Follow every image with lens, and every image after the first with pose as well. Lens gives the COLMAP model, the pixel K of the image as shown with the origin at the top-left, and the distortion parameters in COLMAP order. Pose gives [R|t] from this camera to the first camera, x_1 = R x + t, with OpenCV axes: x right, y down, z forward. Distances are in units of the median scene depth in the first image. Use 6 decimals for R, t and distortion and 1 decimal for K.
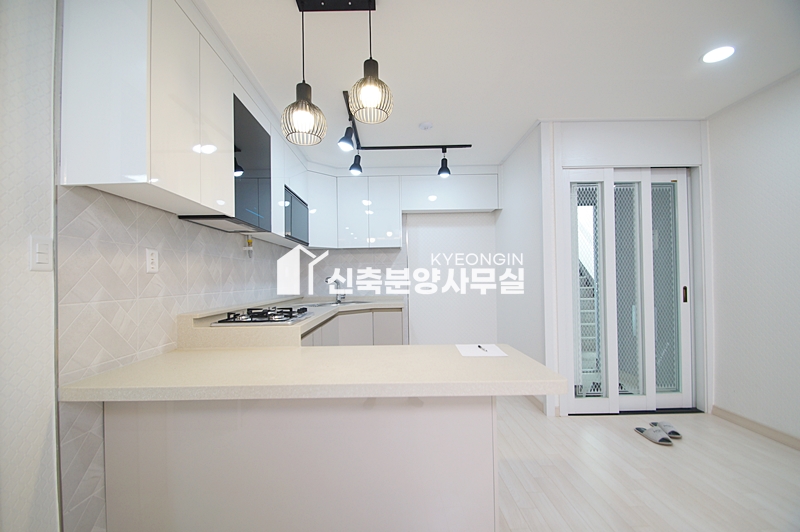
lens RADIAL K [[352.5, 0, 389.8], [0, 352.5, 274.8], [0, 0, 1]] dist [0.003338, -0.010023]
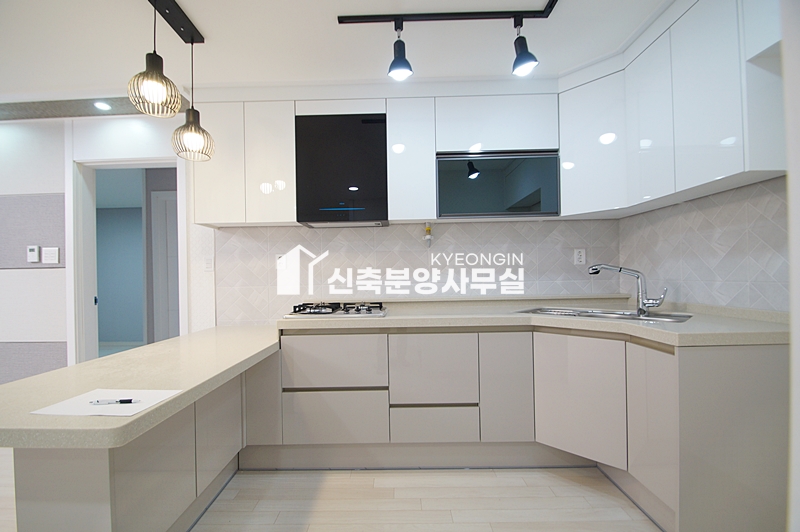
lens RADIAL K [[352.5, 0, 397.0], [0, 352.5, 274.1], [0, 0, 1]] dist [0.003338, -0.010023]
pose [[-0.009921, 0.016423, -0.999816, 0.618521], [0.032571, 0.999340, 0.016092, 0.004168], [0.999420, -0.032406, -0.010449, 1.122845]]
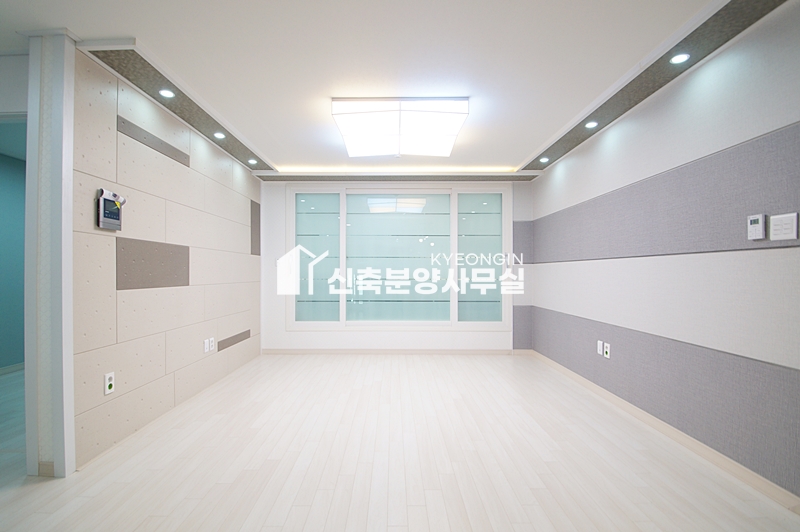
lens RADIAL K [[374.6, 0, 393.9], [0, 374.6, 270.5], [0, 0, 1]] dist [-0.006749, -0.005444]
pose [[-0.999794, 0.019668, -0.005070, 0.281303], [0.019759, 0.999631, -0.018627, 0.010928], [0.004702, -0.018724, -0.999814, 0.725831]]
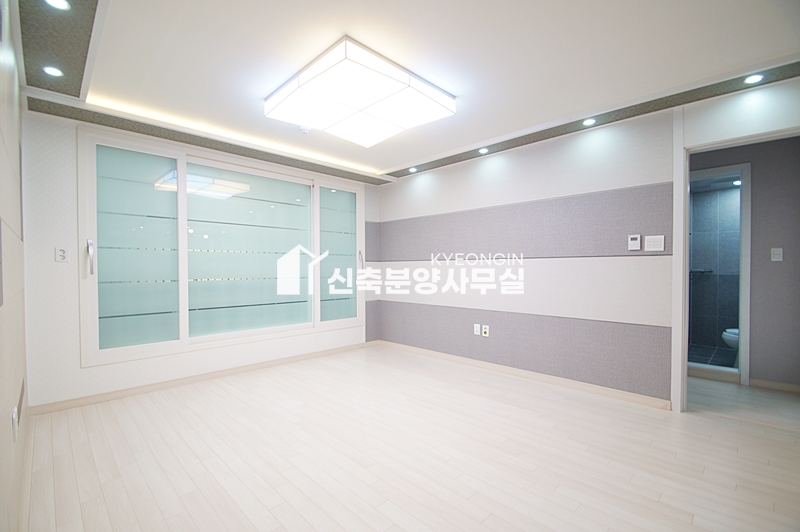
lens RADIAL K [[352.5, 0, 389.4], [0, 352.5, 274.3], [0, 0, 1]] dist [0.003338, -0.010023]
pose [[-0.713199, 0.033865, -0.700143, 0.973580], [0.026047, 0.999423, 0.021808, -0.019124], [0.700477, -0.002683, -0.713670, 0.215159]]
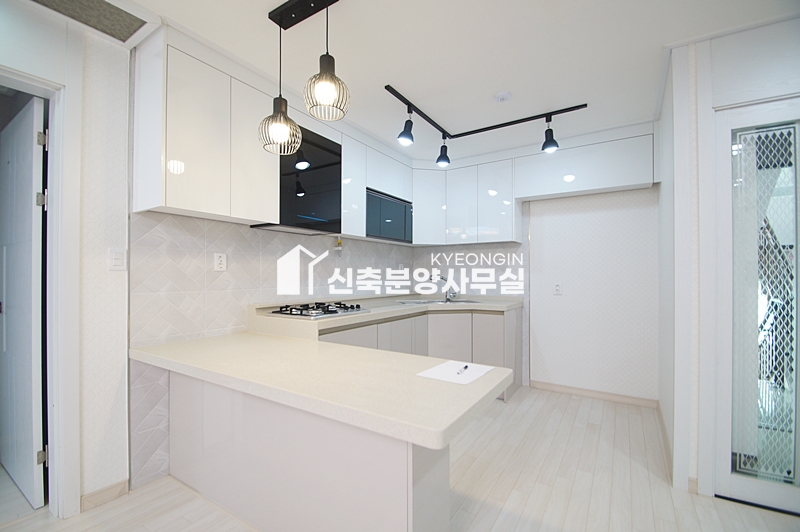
lens RADIAL K [[352.5, 0, 392.0], [0, 352.5, 274.4], [0, 0, 1]] dist [0.003338, -0.010023]
pose [[0.840447, 0.014384, -0.541702, 0.421731], [-0.006593, 0.999845, 0.016319, -0.014430], [0.541853, -0.010144, 0.840412, 0.183881]]
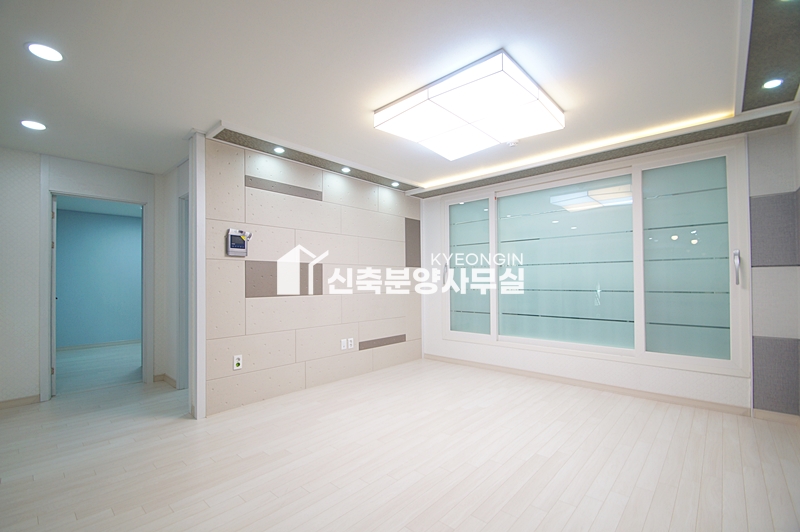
lens RADIAL K [[352.5, 0, 389.6], [0, 352.5, 277.3], [0, 0, 1]] dist [0.003338, -0.010023]
pose [[-0.733106, 0.033855, 0.679271, -0.308530], [0.013514, 0.999288, -0.035220, 0.006882], [-0.679980, -0.016641, -0.733041, 0.335939]]
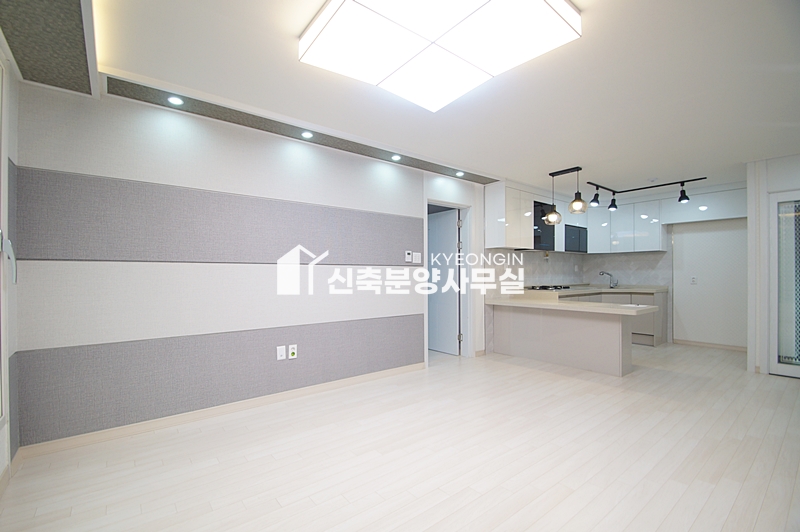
lens RADIAL K [[352.5, 0, 389.4], [0, 352.5, 275.3], [0, 0, 1]] dist [0.003338, -0.010023]
pose [[0.615659, 0.015672, -0.787857, 0.793195], [0.004080, 0.999725, 0.023075, -0.029049], [0.788002, -0.017421, 0.615426, -1.195795]]
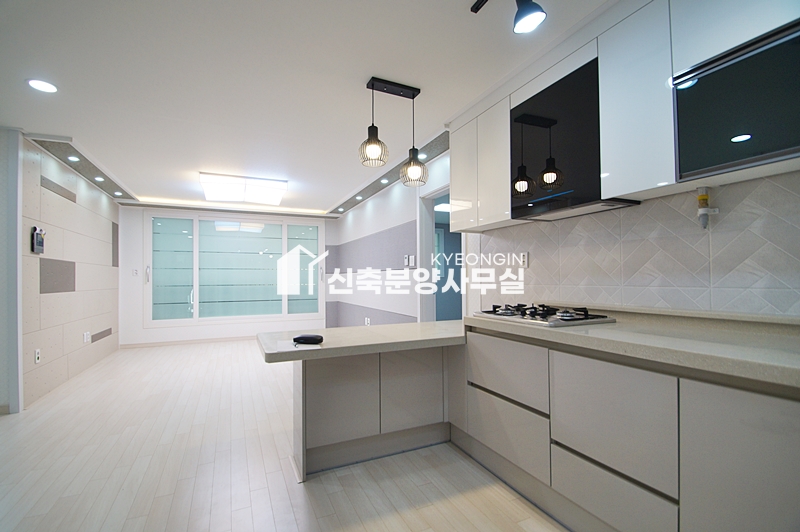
lens RADIAL K [[352.5, 0, 391.3], [0, 352.5, 272.7], [0, 0, 1]] dist [0.003338, -0.010023]
pose [[-0.909529, 0.020084, -0.415154, 0.329593], [0.031833, 0.999264, -0.021400, 0.020647], [0.414419, -0.032679, -0.909499, 1.566660]]
